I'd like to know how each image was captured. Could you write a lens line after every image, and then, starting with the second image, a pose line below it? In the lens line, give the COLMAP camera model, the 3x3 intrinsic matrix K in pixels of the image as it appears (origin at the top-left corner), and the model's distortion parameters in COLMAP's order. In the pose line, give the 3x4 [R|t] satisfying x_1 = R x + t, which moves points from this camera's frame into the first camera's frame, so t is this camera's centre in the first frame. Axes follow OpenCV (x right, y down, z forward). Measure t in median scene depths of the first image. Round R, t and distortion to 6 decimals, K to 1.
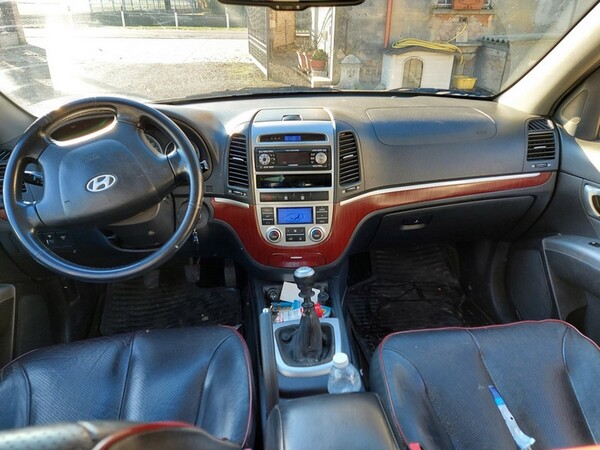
lens RADIAL K [[425.4, 0, 300.0], [0, 425.4, 228.1], [0, 0, 1]] dist [0.057093, -0.043340]
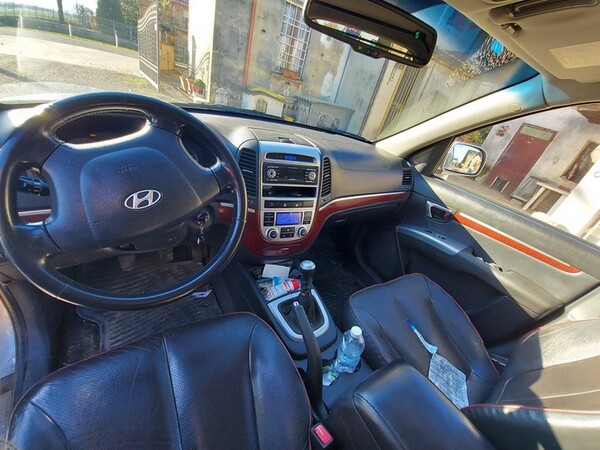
lens RADIAL K [[238.8, 0, 301.1], [0, 238.8, 228.0], [0, 0, 1]] dist [-0.025947, -0.000876]
pose [[0.881558, -0.030355, 0.471099, -0.319844], [-0.032227, 0.991733, 0.124207, -0.091297], [-0.470975, -0.124678, 0.873291, 0.338923]]
